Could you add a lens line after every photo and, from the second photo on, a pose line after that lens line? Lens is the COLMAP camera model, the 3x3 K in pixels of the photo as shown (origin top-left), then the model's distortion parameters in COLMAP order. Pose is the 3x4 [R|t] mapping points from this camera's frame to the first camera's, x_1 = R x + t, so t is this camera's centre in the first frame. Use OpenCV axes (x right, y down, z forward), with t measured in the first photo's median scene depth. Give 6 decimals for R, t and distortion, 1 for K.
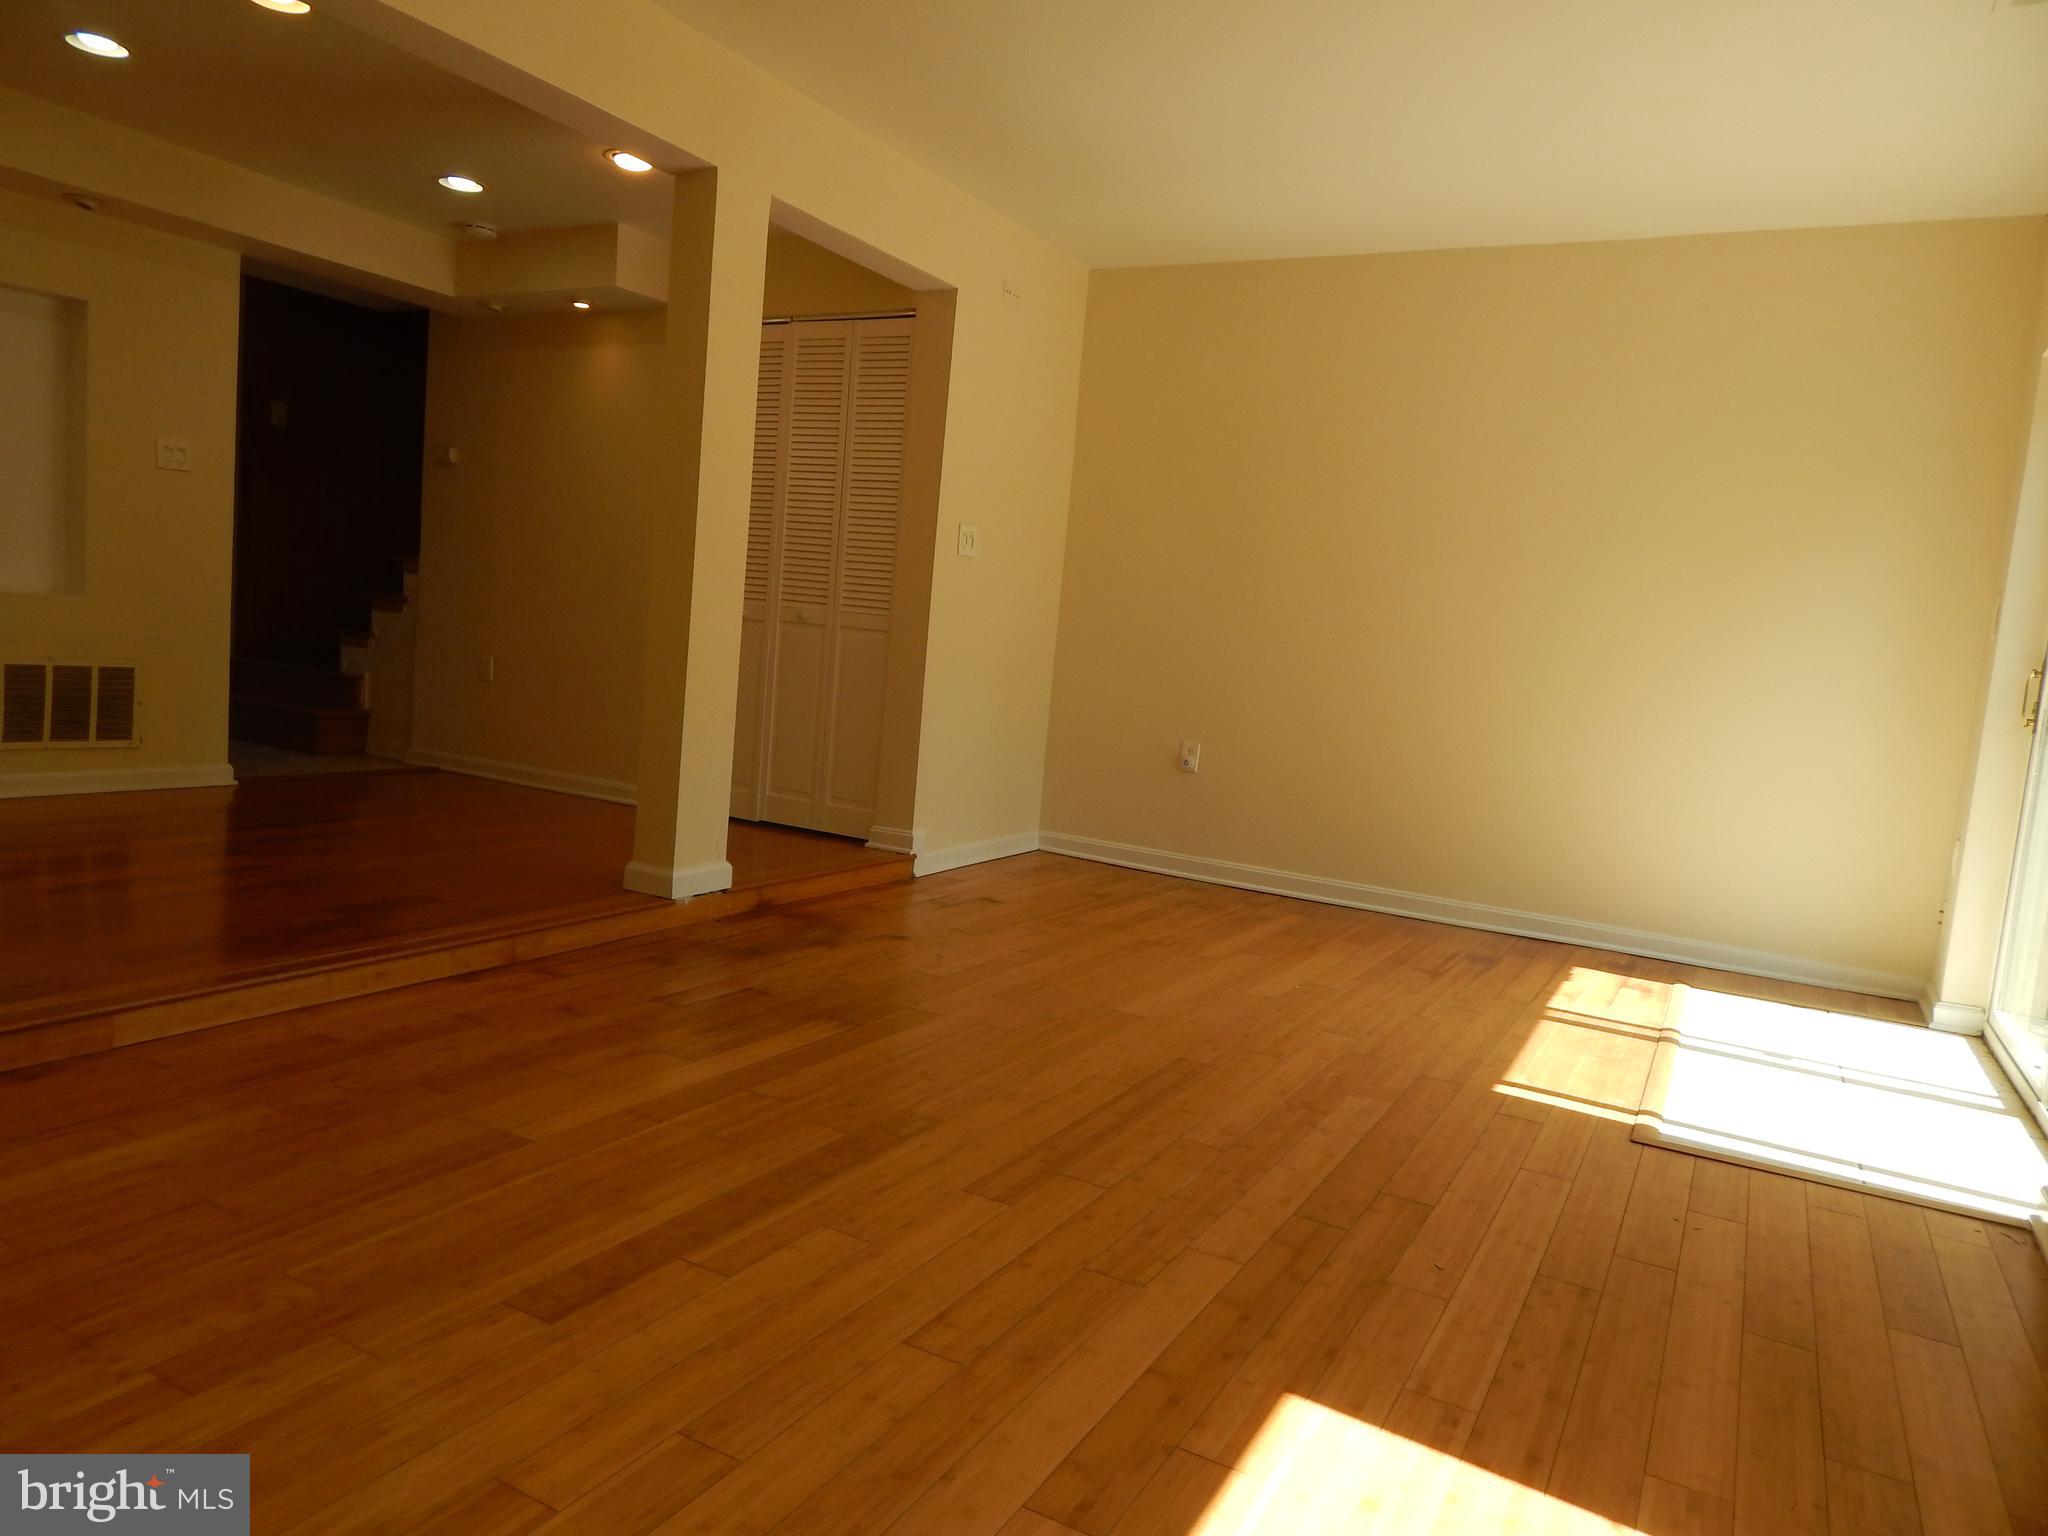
lens RADIAL K [[1362.1, 0, 1018.3], [0, 1362.1, 751.1], [0, 0, 1]] dist [0.016663, -0.008126]
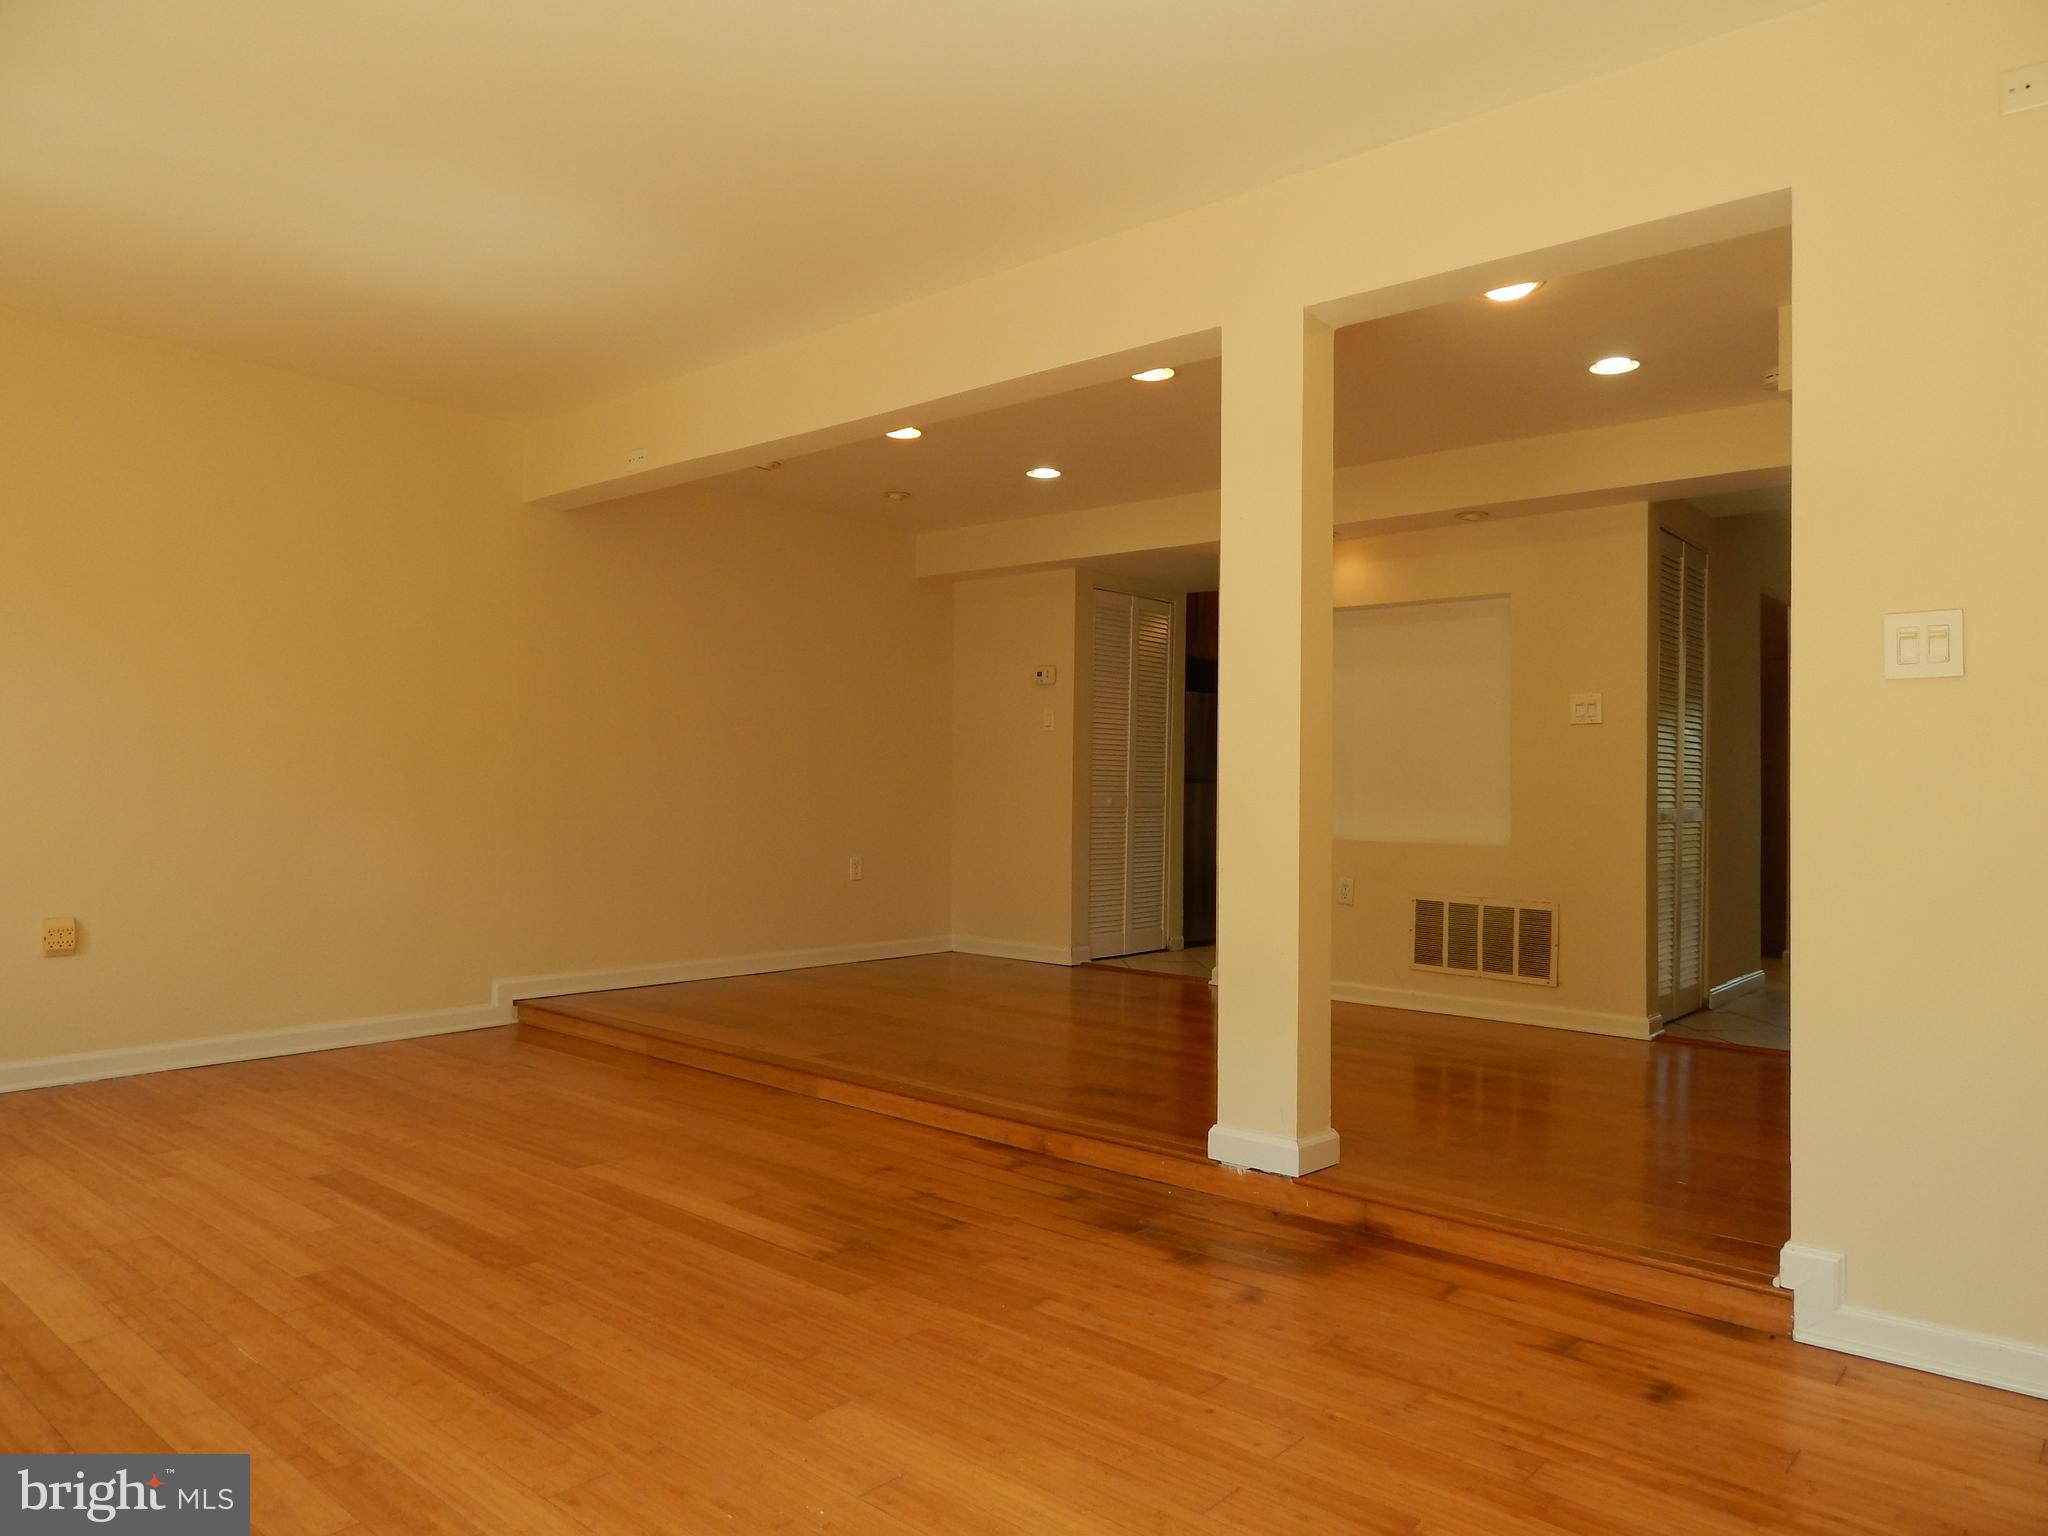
lens RADIAL K [[1362.1, 0, 1047.4], [0, 1362.1, 737.0], [0, 0, 1]] dist [0.016663, -0.008126]
pose [[-0.198210, -0.121878, -0.972553, 0.720872], [-0.118822, 0.987909, -0.099586, -0.062031], [0.972931, 0.095821, -0.210296, 1.223579]]
